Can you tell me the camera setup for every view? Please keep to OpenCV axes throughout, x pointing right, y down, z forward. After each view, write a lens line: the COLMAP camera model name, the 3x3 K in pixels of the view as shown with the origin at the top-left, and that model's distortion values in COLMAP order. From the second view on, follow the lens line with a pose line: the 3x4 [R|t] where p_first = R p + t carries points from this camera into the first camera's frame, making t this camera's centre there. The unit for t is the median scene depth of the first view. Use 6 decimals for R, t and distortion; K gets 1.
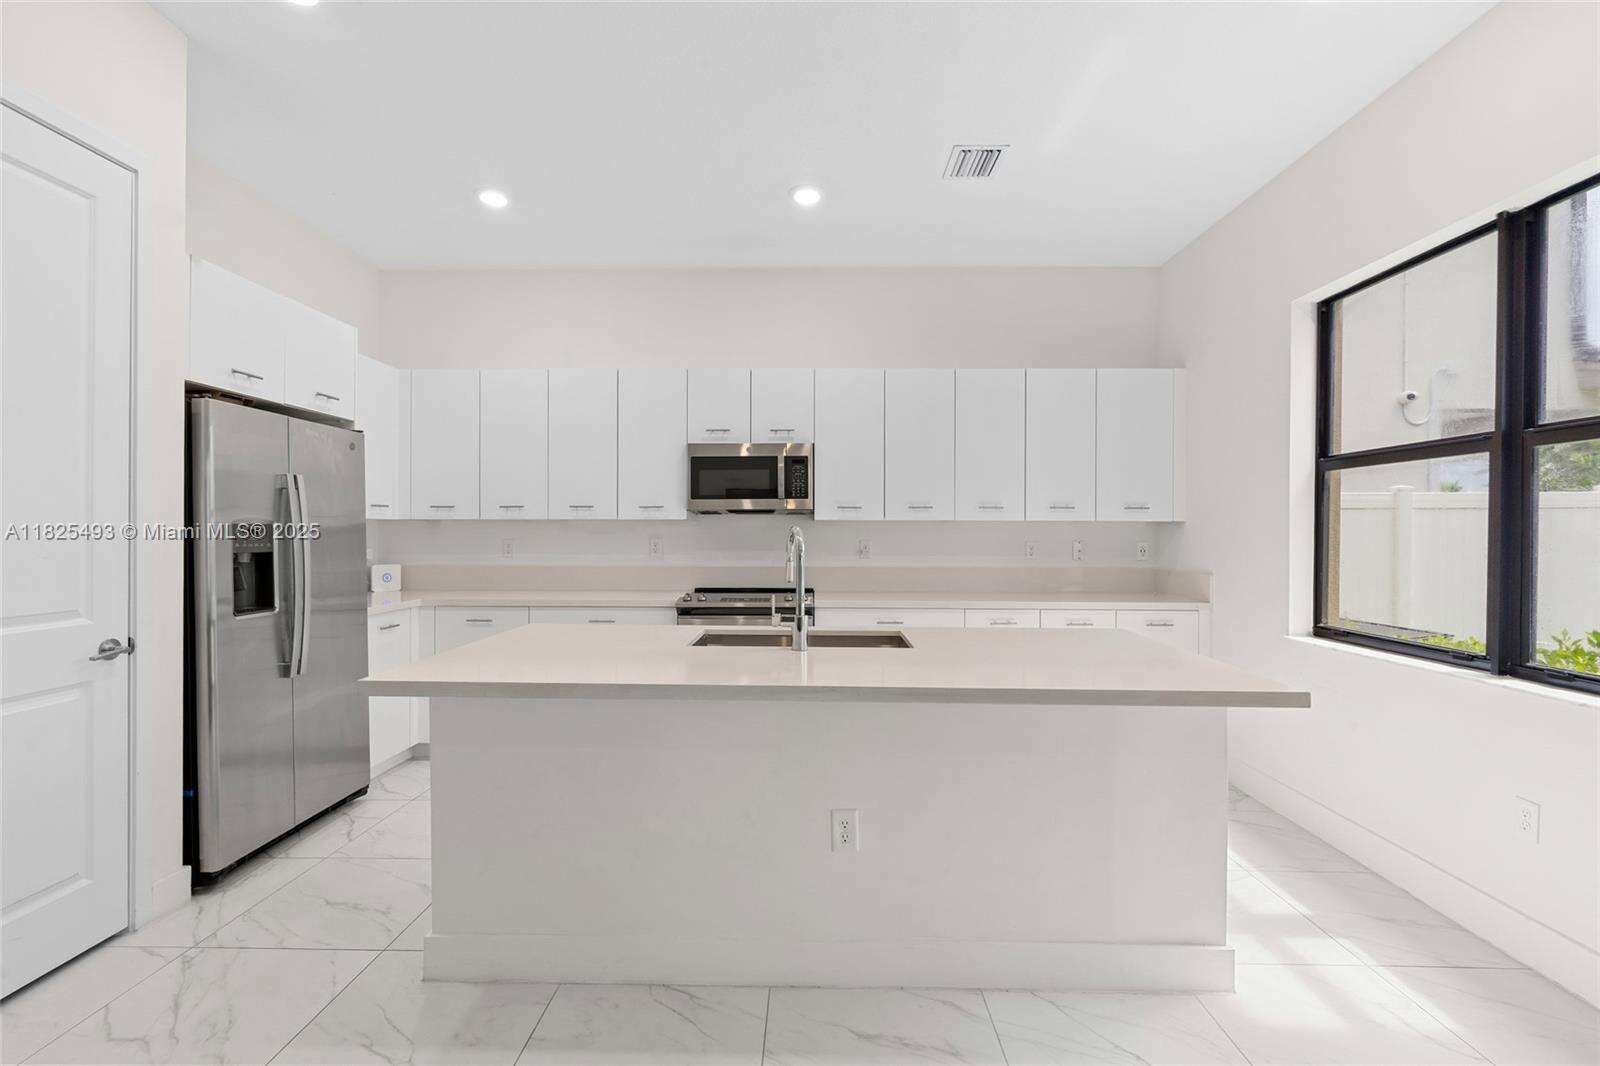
lens RADIAL K [[709.1, 0, 804.1], [0, 709.1, 527.2], [0, 0, 1]] dist [-0.002991, 0.000652]
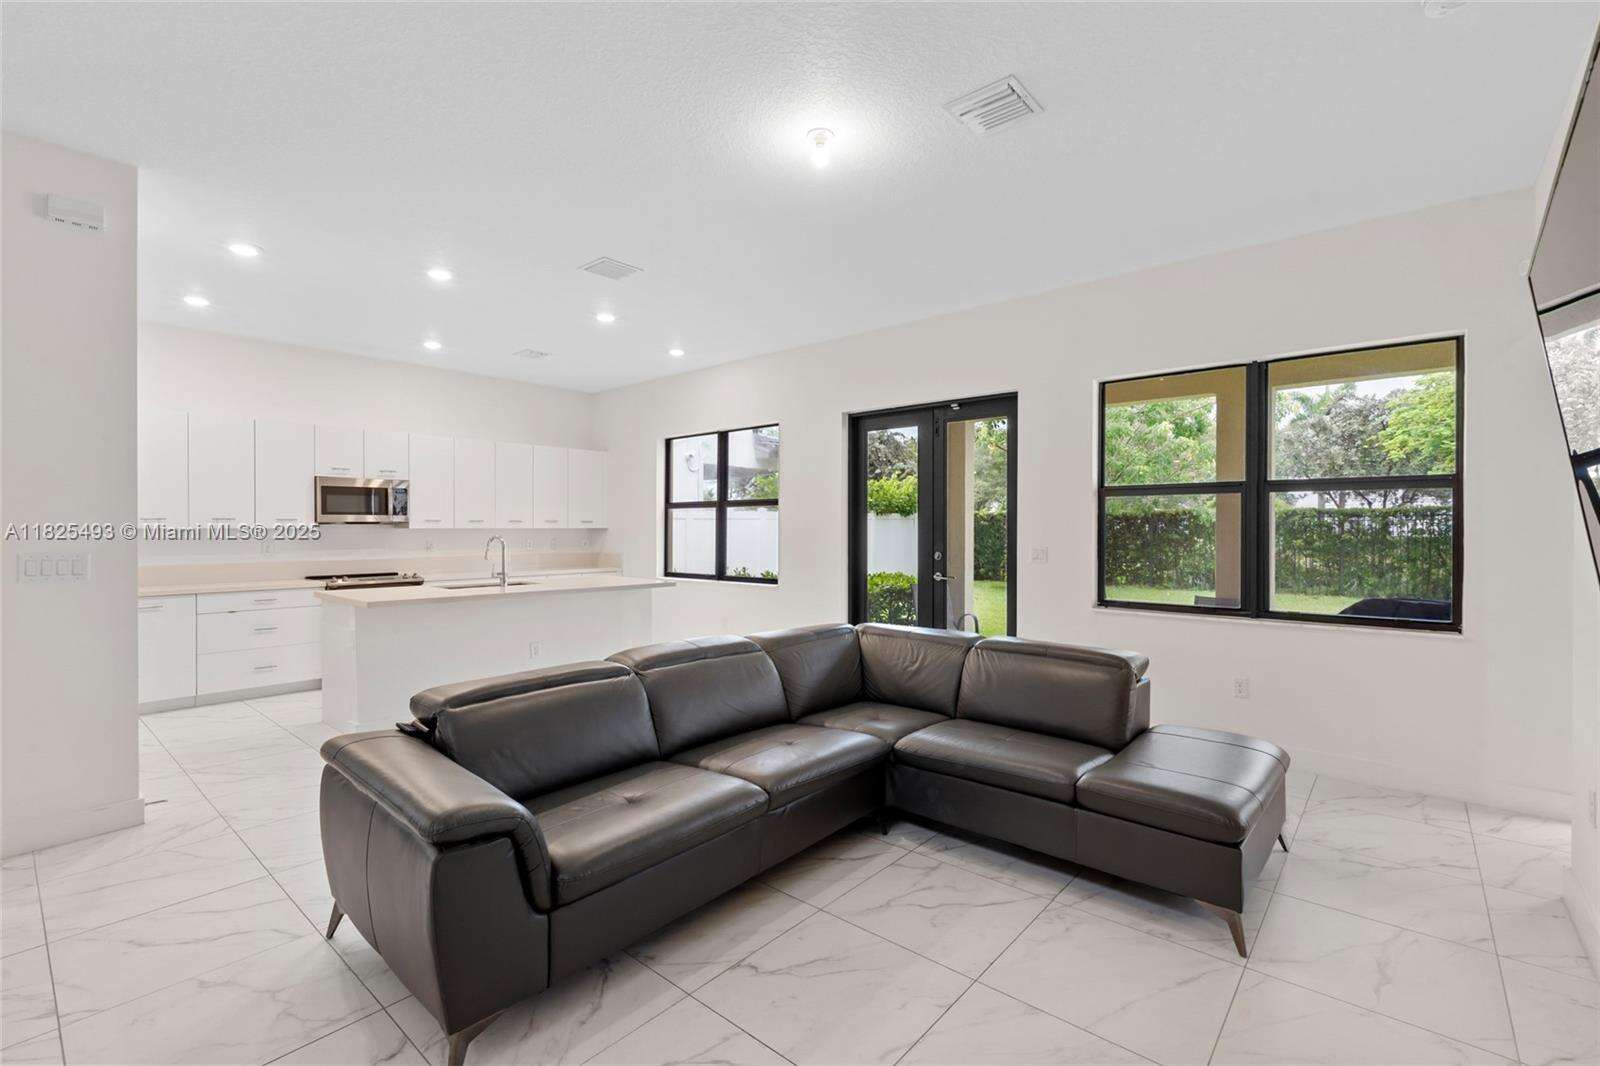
lens RADIAL K [[709.1, 0, 806.6], [0, 709.1, 530.9], [0, 0, 1]] dist [-0.002991, 0.000652]
pose [[0.637066, -0.004819, 0.770794, -0.664148], [-0.000685, 0.999977, 0.006818, -0.016540], [-0.770809, -0.004872, 0.637048, -0.728216]]
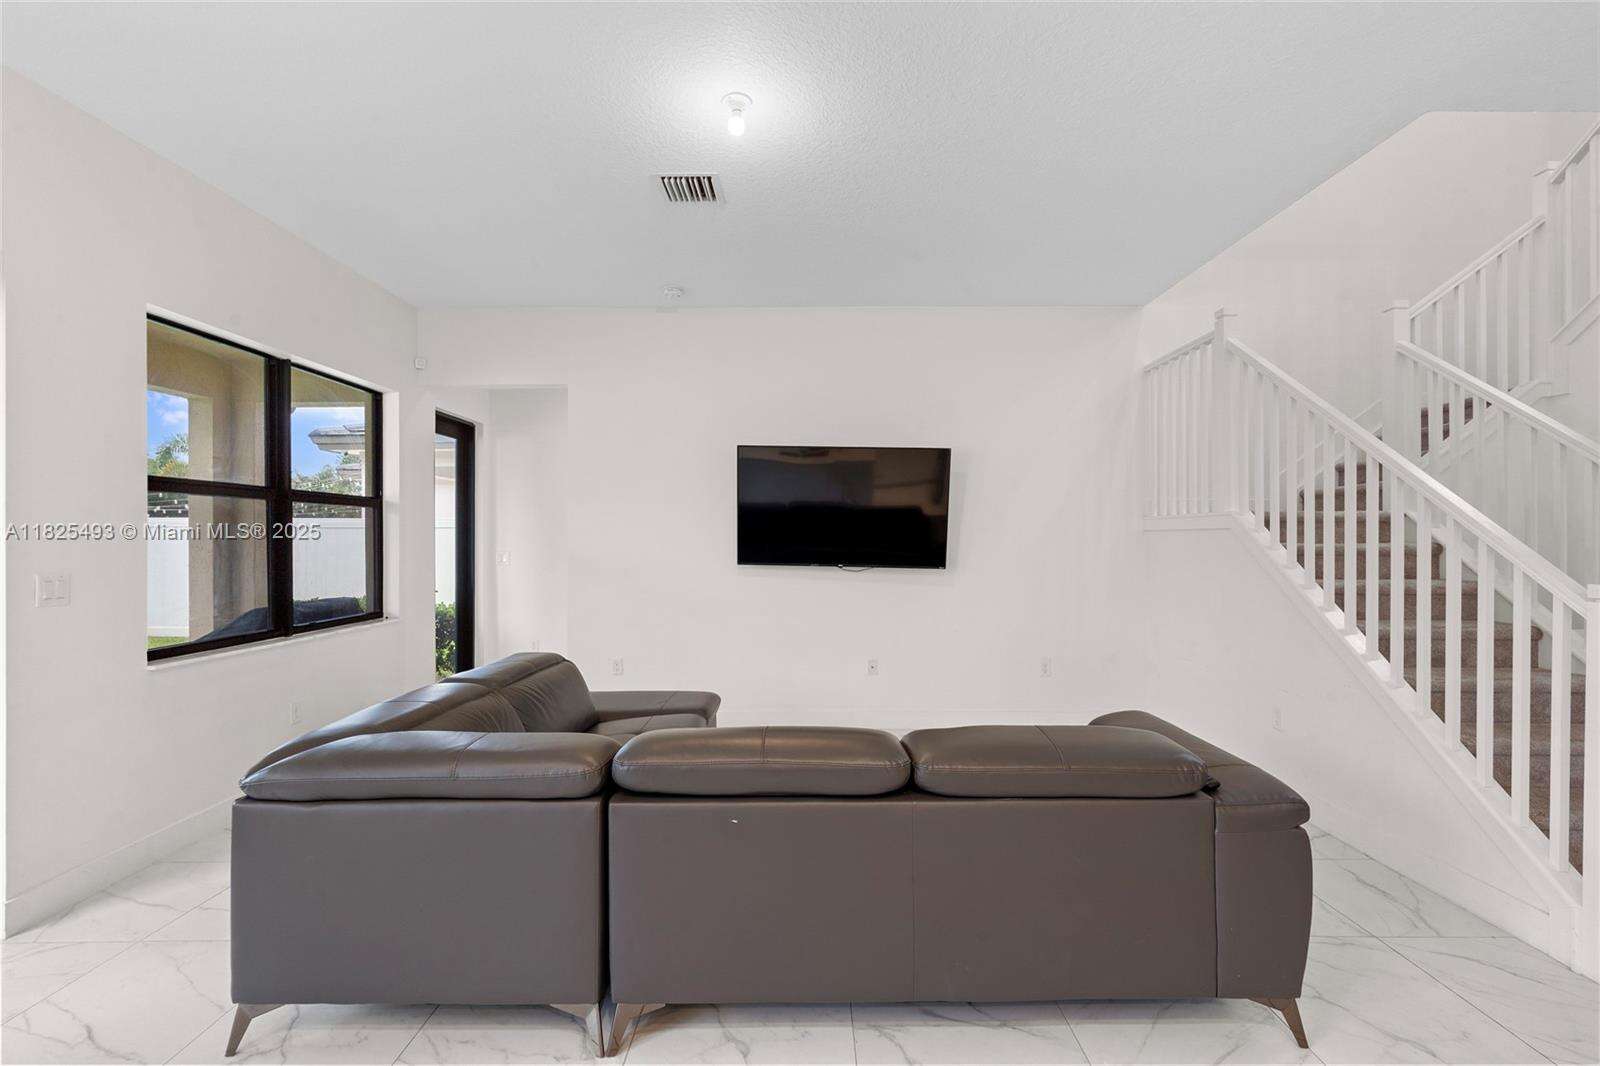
lens RADIAL K [[709.1, 0, 812.0], [0, 709.1, 536.2], [0, 0, 1]] dist [-0.002991, 0.000652]
pose [[-0.999756, -0.002048, -0.022005, -0.143848], [-0.001922, 0.999982, -0.005721, -0.013050], [0.022016, -0.005678, -0.999741, 0.387545]]
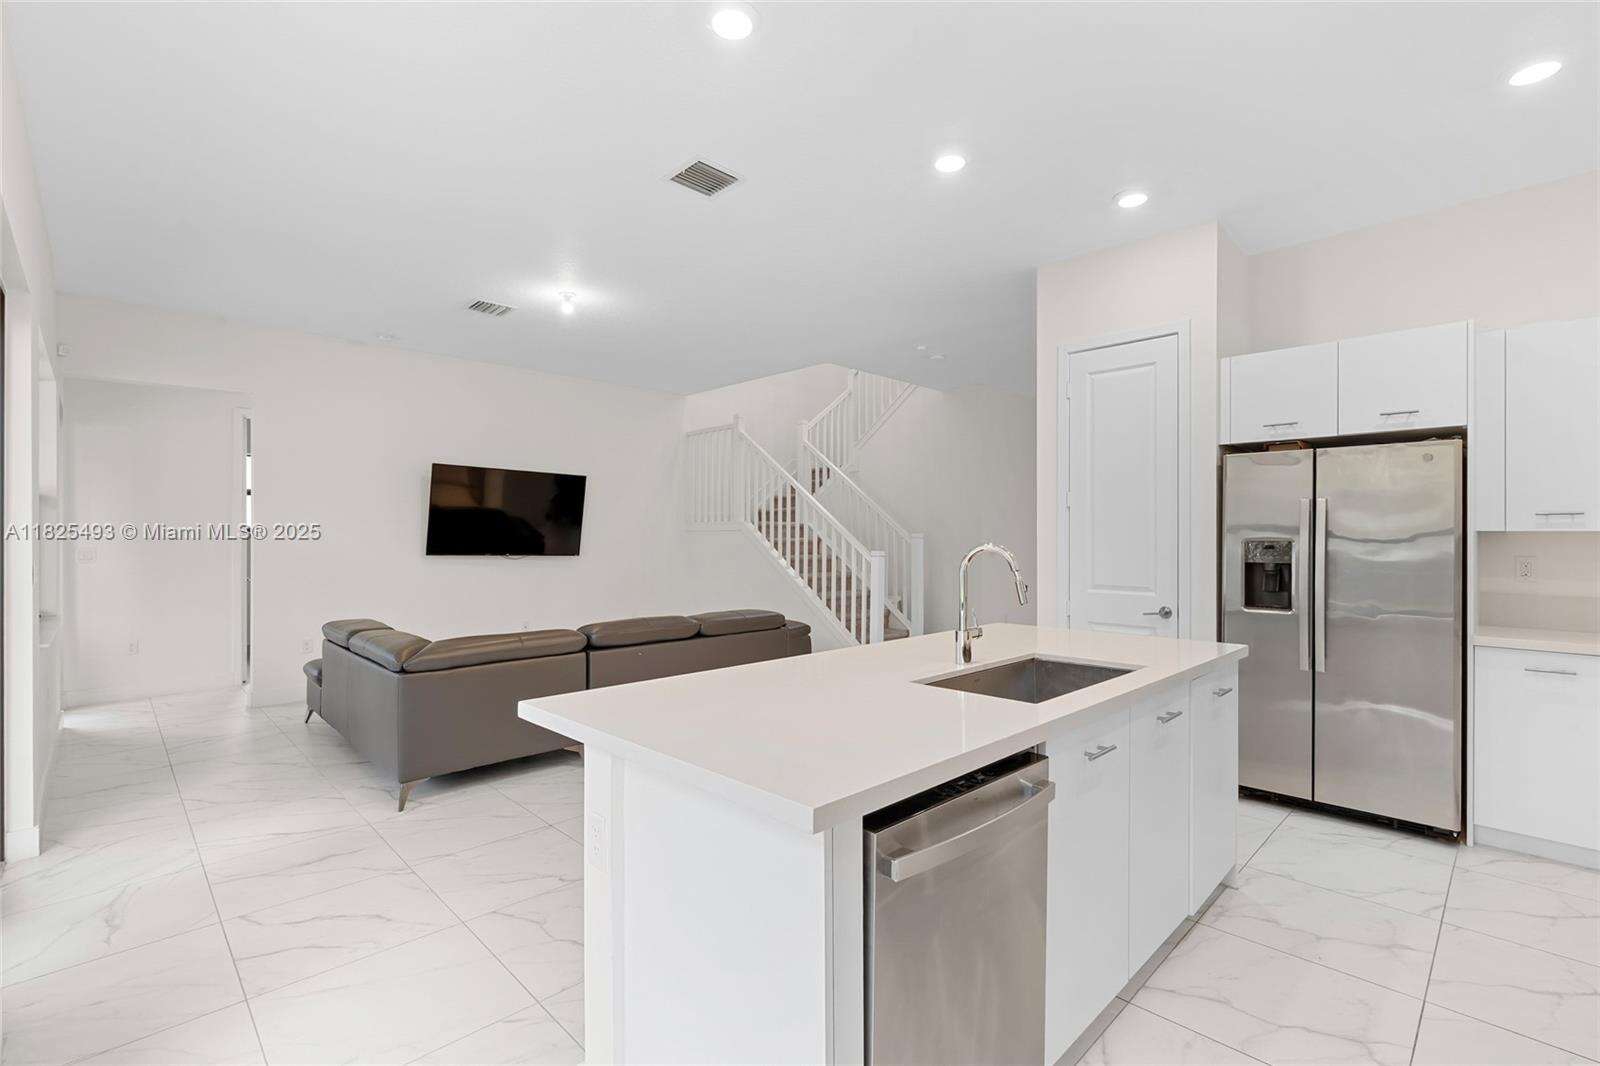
lens RADIAL K [[709.1, 0, 804.7], [0, 709.1, 532.6], [0, 0, 1]] dist [-0.002991, 0.000652]
pose [[-0.697013, -0.008224, -0.717012, 0.493810], [0.000019, 0.999934, -0.011487, -0.002701], [0.717059, -0.008021, -0.696966, 0.854148]]
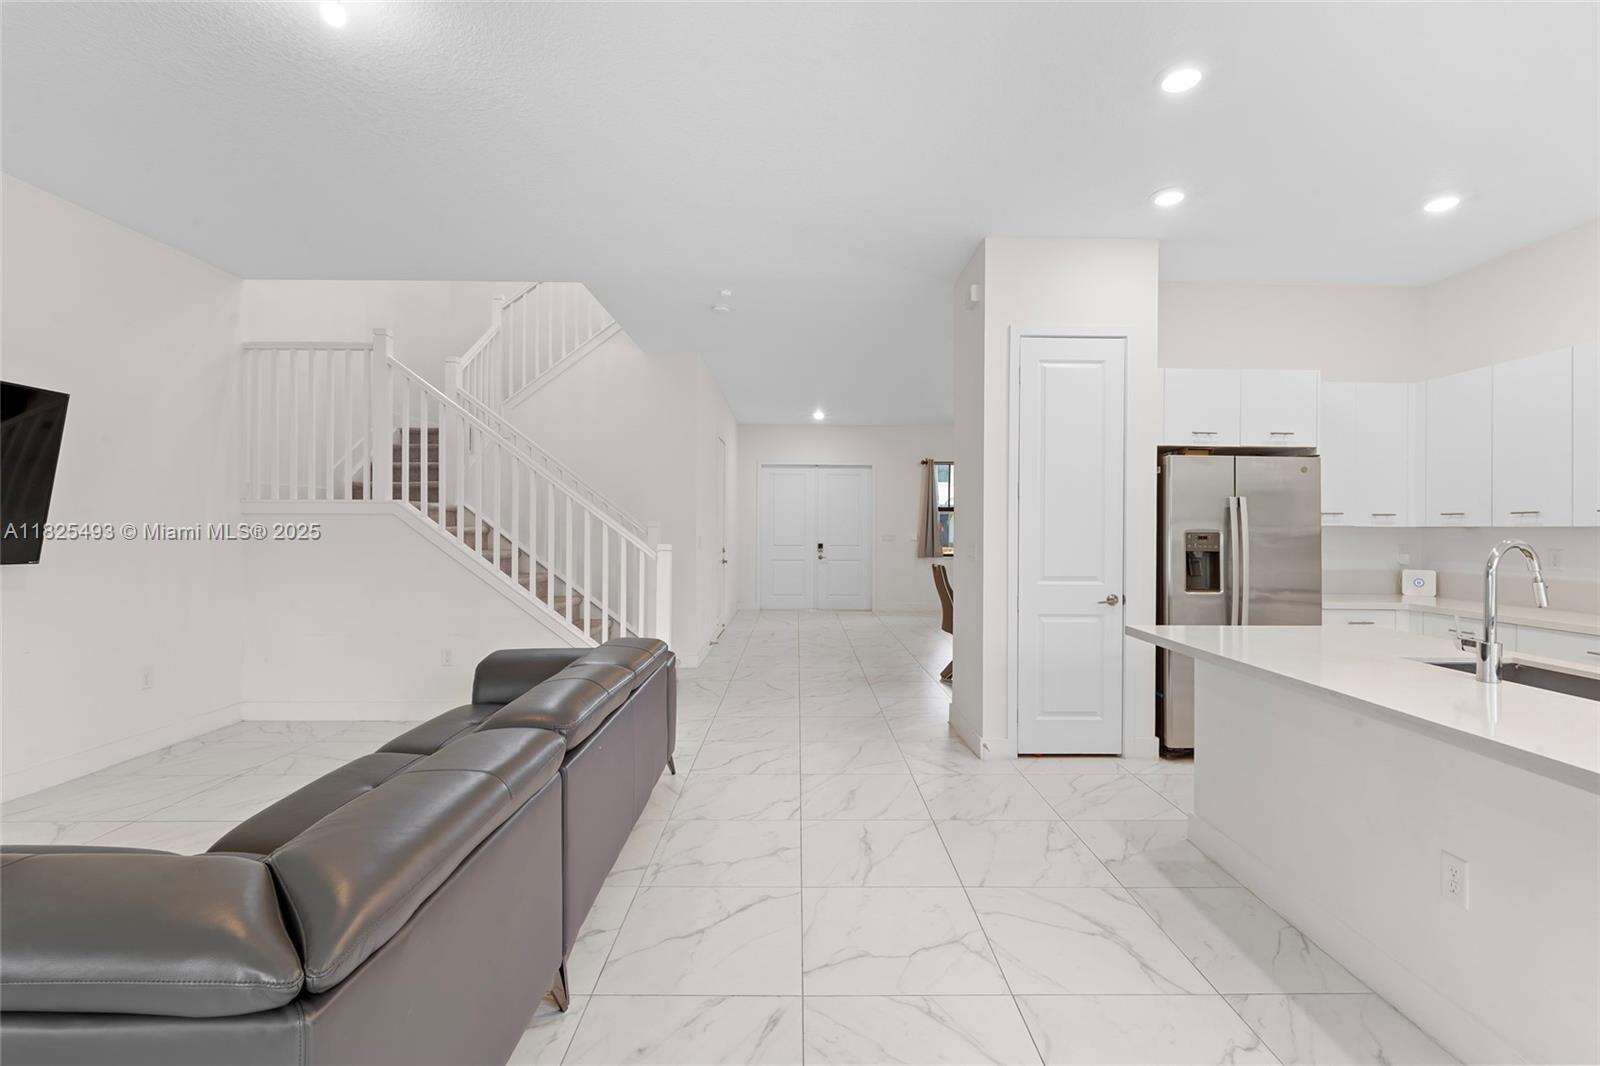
lens RADIAL K [[709.1, 0, 806.0], [0, 709.1, 522.8], [0, 0, 1]] dist [-0.002991, 0.000652]
pose [[0.026139, -0.008358, -0.999623, 0.464552], [-0.001887, 0.999963, -0.008410, -0.006580], [0.999657, 0.002107, 0.026123, 0.077965]]
